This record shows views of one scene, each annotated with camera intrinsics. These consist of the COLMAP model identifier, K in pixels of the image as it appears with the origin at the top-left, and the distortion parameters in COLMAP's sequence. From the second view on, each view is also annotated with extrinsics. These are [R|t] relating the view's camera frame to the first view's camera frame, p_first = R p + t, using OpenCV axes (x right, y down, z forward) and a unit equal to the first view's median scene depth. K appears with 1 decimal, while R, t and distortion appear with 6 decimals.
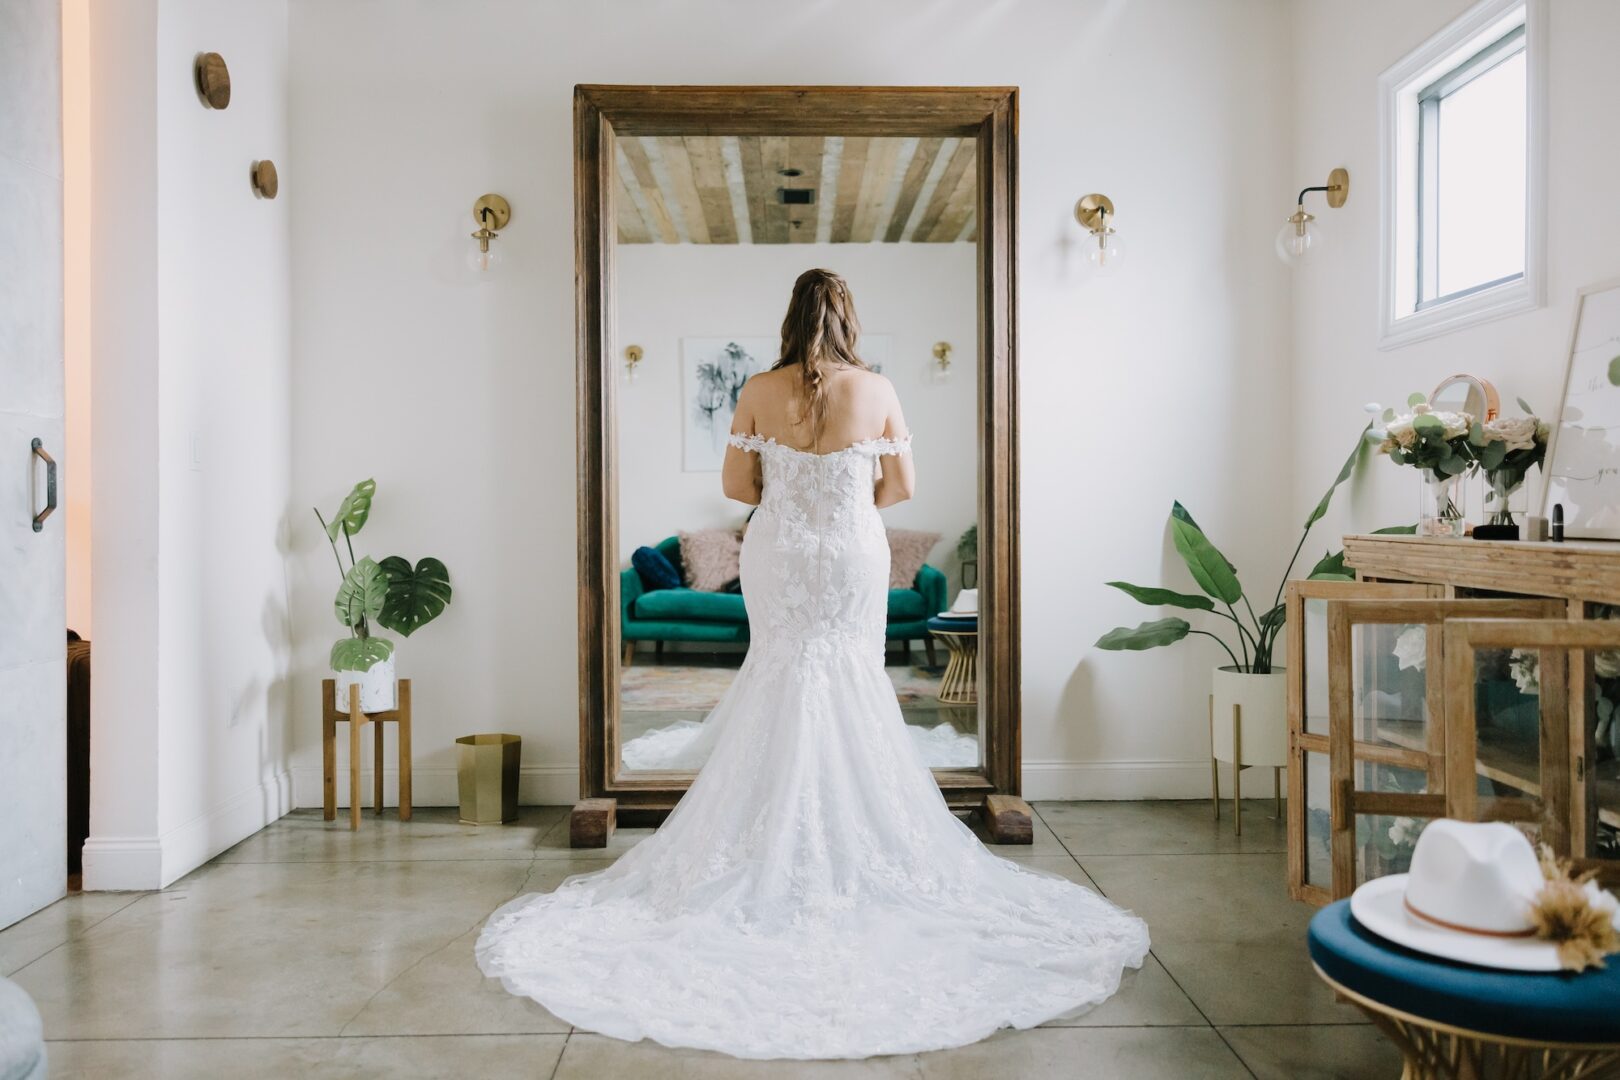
lens RADIAL K [[1263.6, 0, 810.0], [0, 1263.6, 540.0], [0, 0, 1]] dist [0.002596, -0.003981]
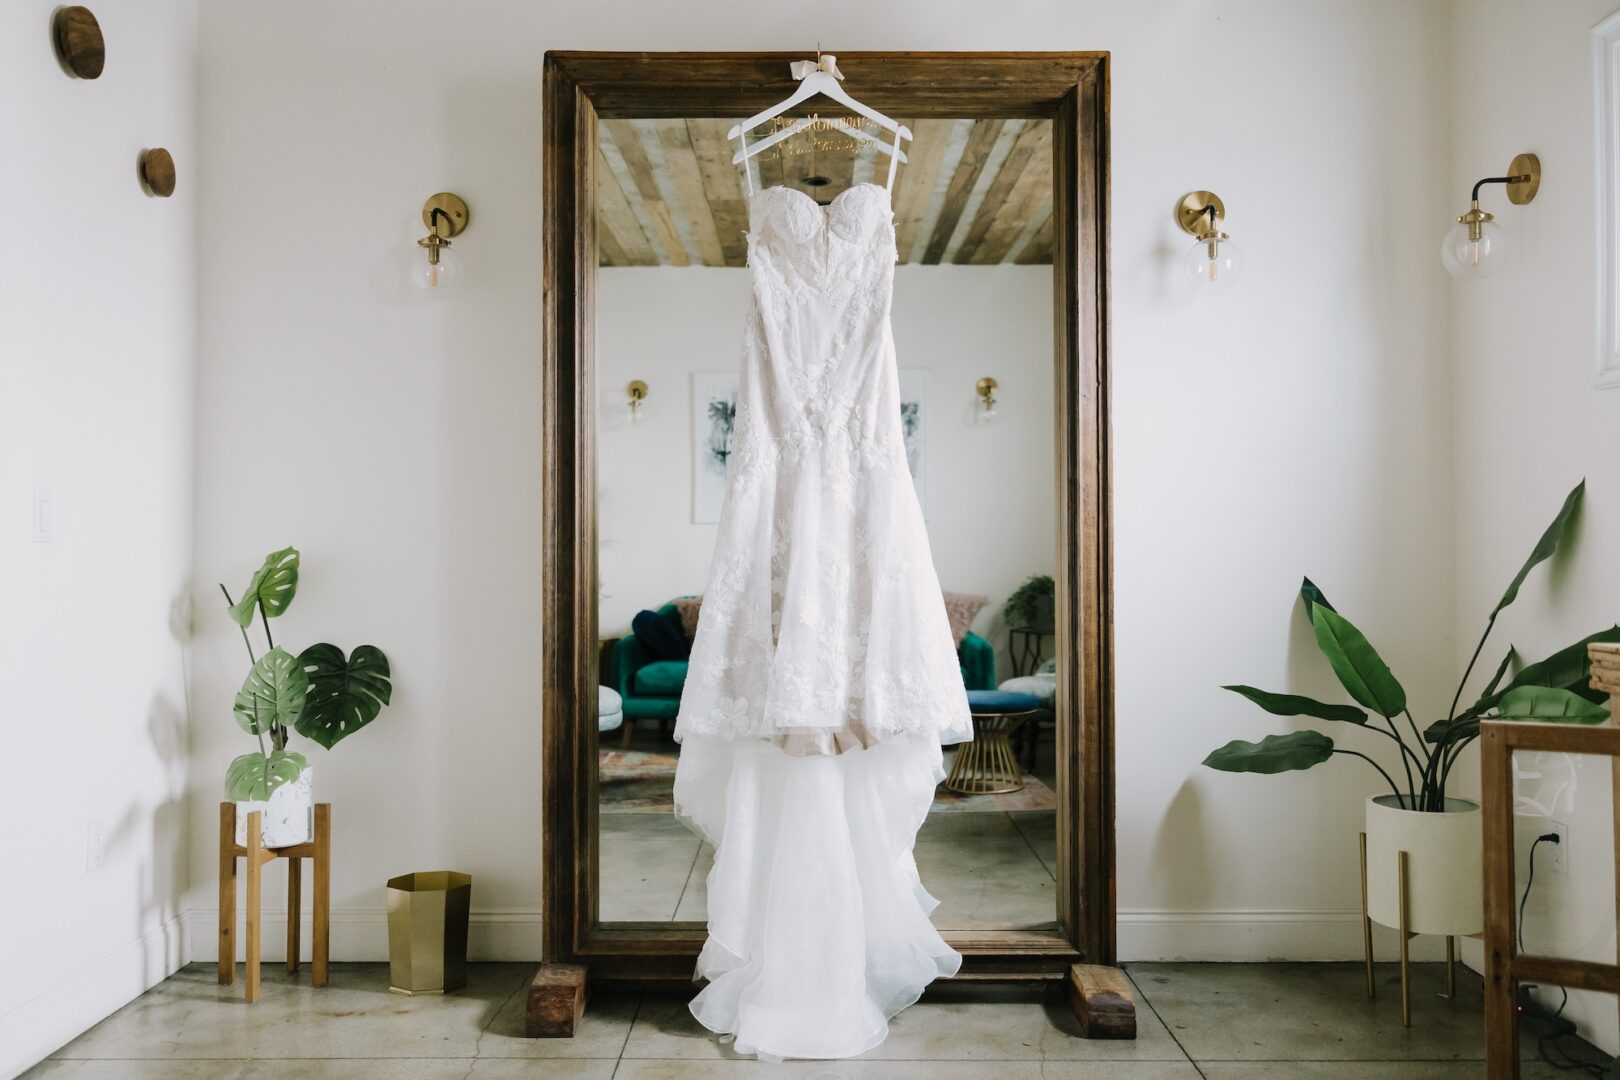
lens RADIAL K [[1263.6, 0, 810.0], [0, 1263.6, 540.0], [0, 0, 1]] dist [0.002596, -0.003981]
pose [[0.999853, 0.003090, -0.016894, -0.006102], [-0.003563, 0.999600, -0.028048, -0.032562], [0.016801, 0.028104, 0.999464, 0.215613]]
